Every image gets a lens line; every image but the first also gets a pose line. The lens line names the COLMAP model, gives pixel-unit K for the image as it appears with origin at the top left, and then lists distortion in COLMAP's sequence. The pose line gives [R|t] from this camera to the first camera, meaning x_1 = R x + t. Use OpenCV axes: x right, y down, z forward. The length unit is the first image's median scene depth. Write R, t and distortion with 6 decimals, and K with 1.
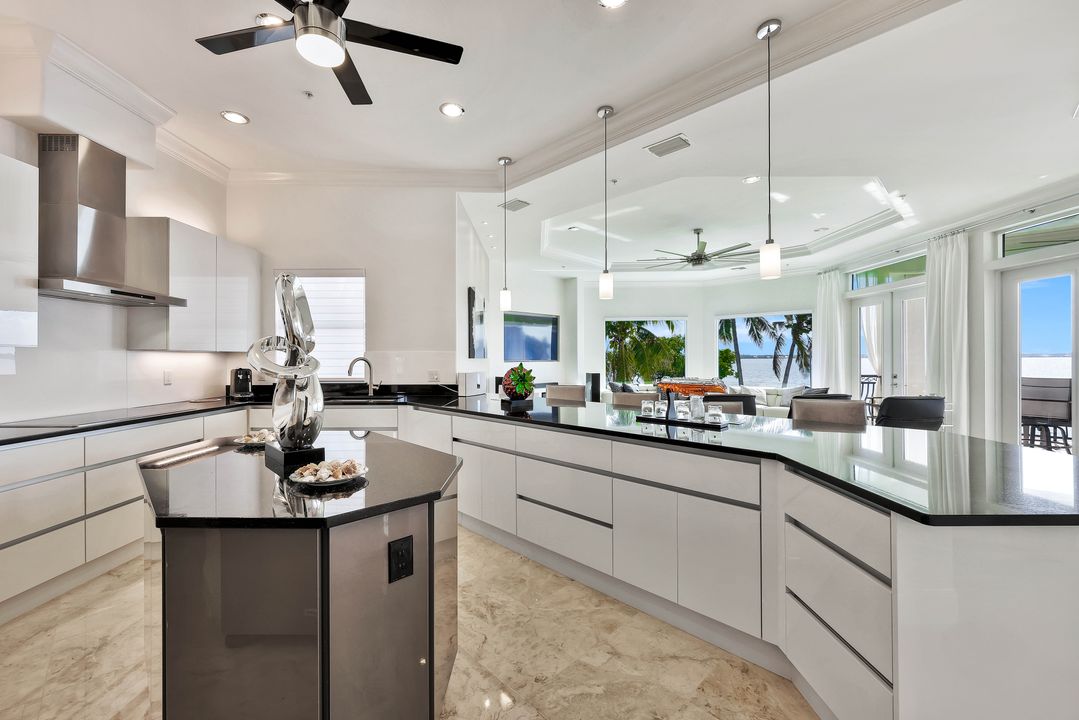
lens RADIAL K [[437.0, 0, 540.6], [0, 437.0, 356.9], [0, 0, 1]] dist [0.000161, 0.000099]
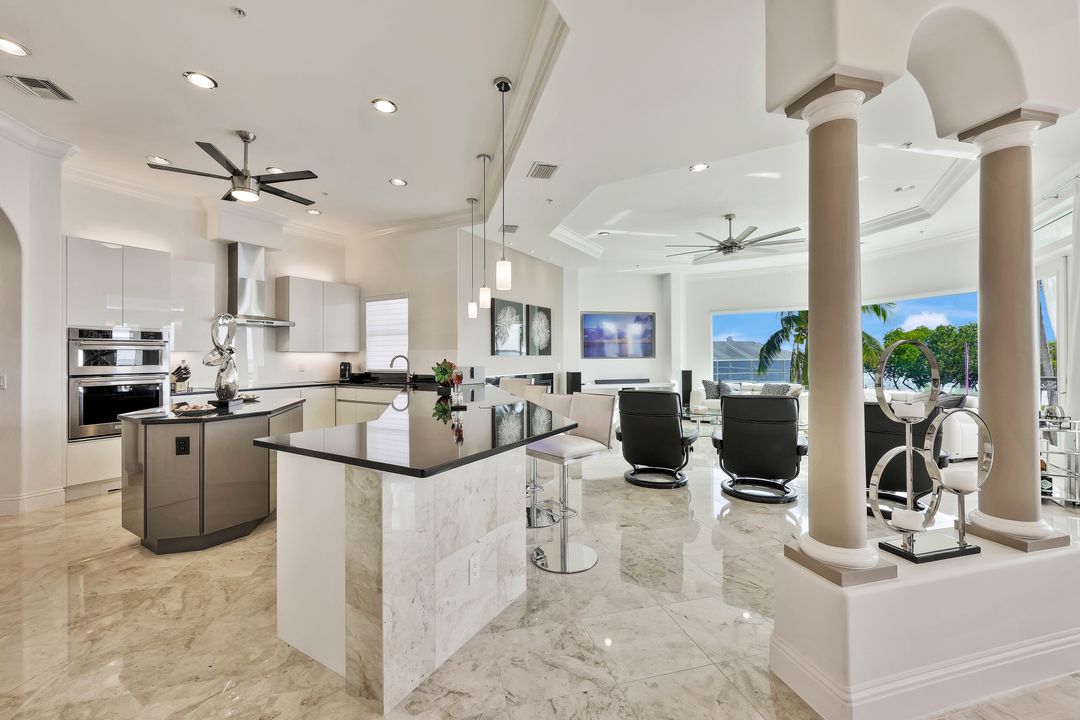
lens RADIAL K [[437.4, 0, 541.1], [0, 437.4, 356.9], [0, 0, 1]] dist [0.000161, 0.000099]
pose [[0.859585, -0.001153, -0.510991, 0.696812], [0.004980, 0.999969, 0.006121, 0.000297], [0.510968, -0.007807, 0.859564, 0.002895]]
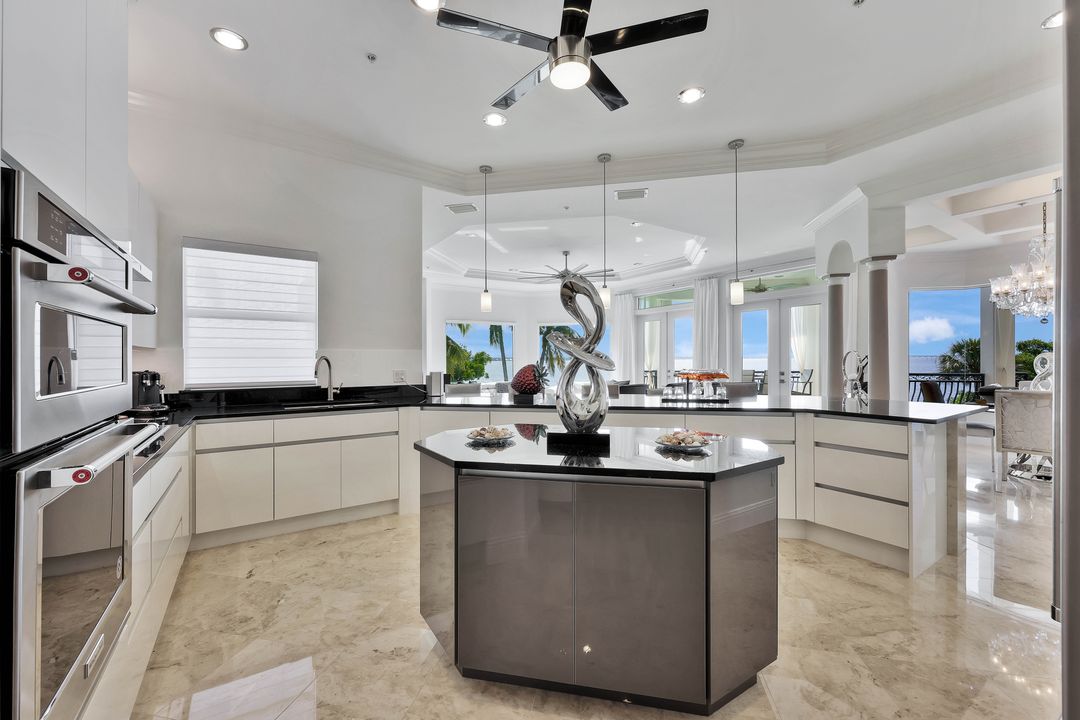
lens RADIAL K [[432.3, 0, 543.2], [0, 432.3, 362.5], [0, 0, 1]] dist [-0.000411, 0.000084]
pose [[0.833162, -0.005645, 0.553001, -0.505378], [0.002099, 0.999973, 0.007046, 0.008417], [-0.553026, -0.004710, 0.833151, 0.054912]]
